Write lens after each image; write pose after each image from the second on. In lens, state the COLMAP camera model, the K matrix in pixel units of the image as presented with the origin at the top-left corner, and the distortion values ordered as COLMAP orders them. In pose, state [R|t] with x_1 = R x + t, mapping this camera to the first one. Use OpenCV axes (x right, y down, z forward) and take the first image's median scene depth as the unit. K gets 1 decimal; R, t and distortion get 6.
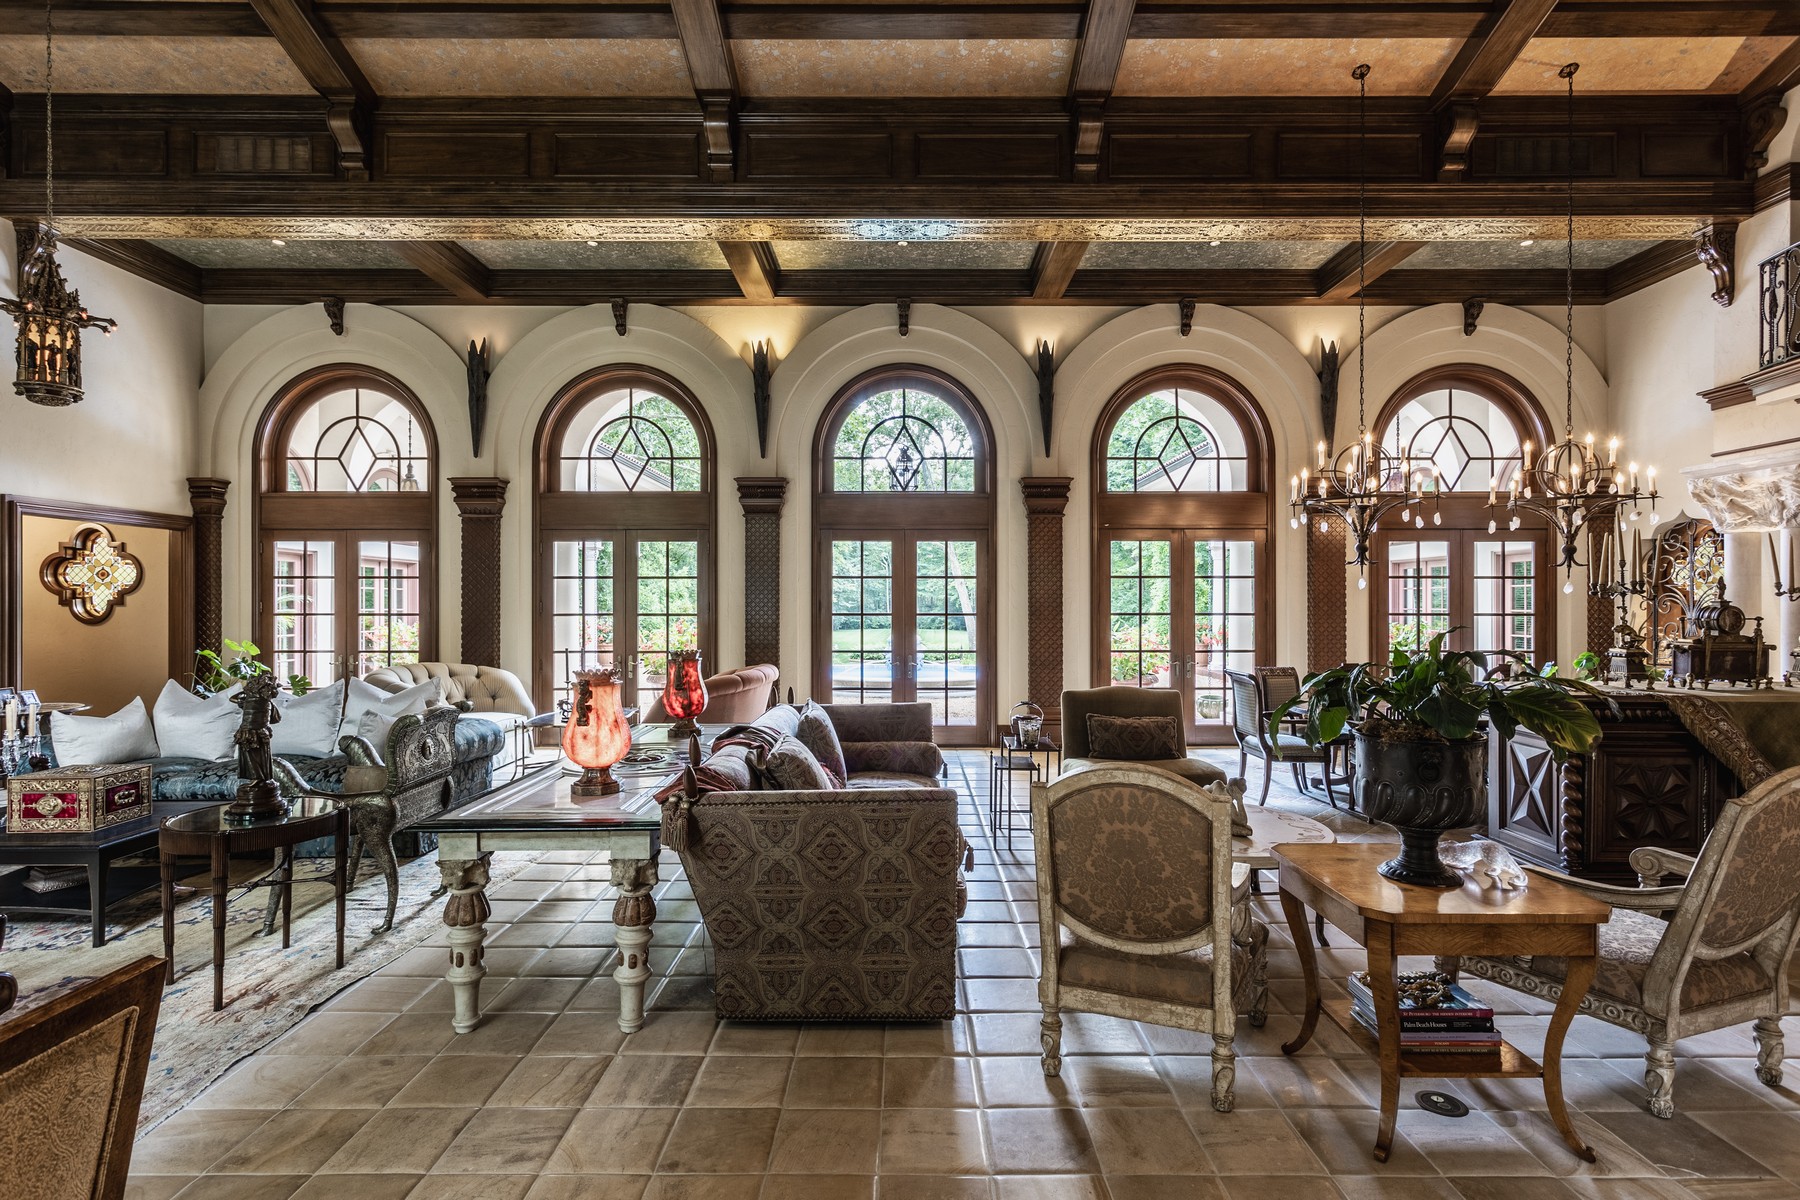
lens RADIAL K [[801.0, 0, 900.0], [0, 801.0, 600.0], [0, 0, 1]] dist [-0.015543, 0.000111]
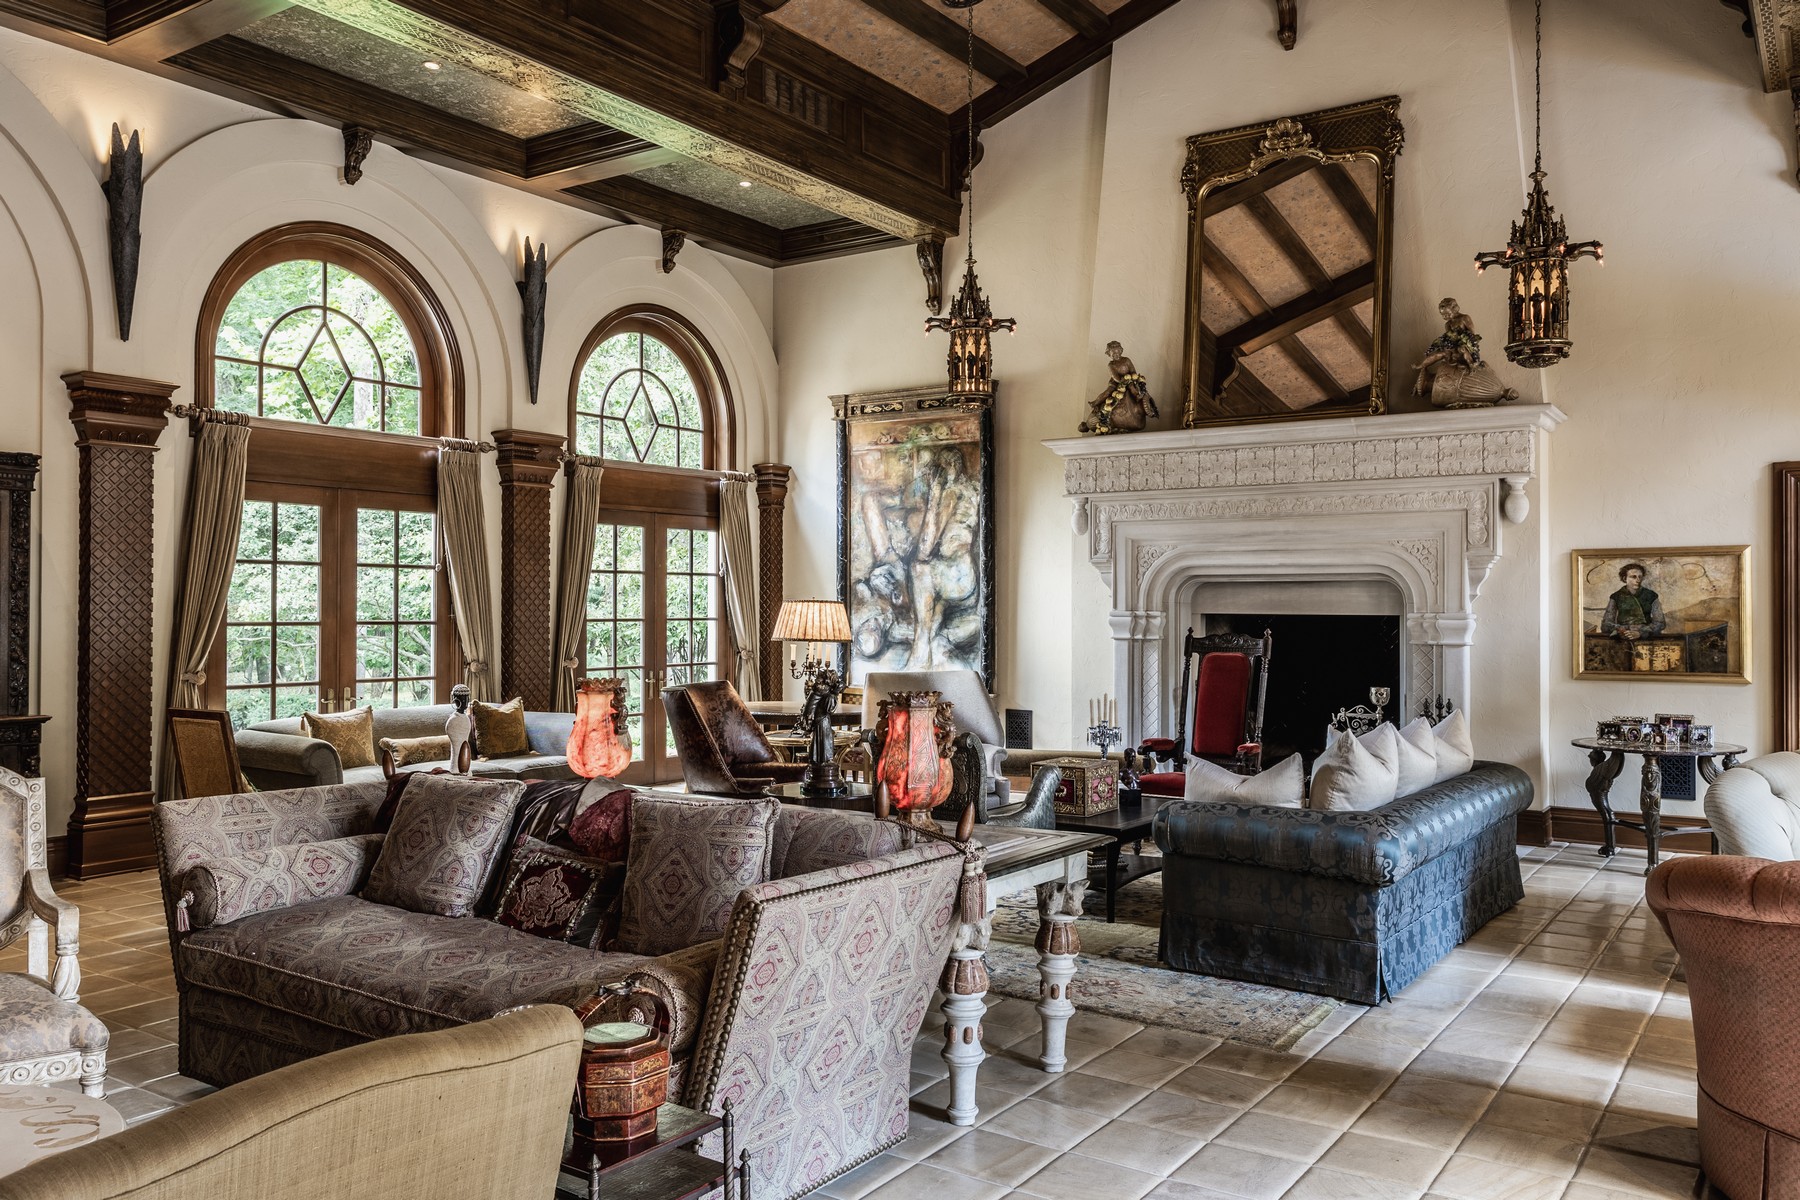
lens RADIAL K [[1411.8, 0, 900.0], [0, 1411.8, 600.0], [0, 0, 1]] dist [0.003978, 0.001254]
pose [[0.566371, 0.007290, 0.824118, -0.654224], [-0.008978, 0.999956, -0.002676, -0.000174], [-0.824102, -0.005884, 0.566411, -0.002000]]
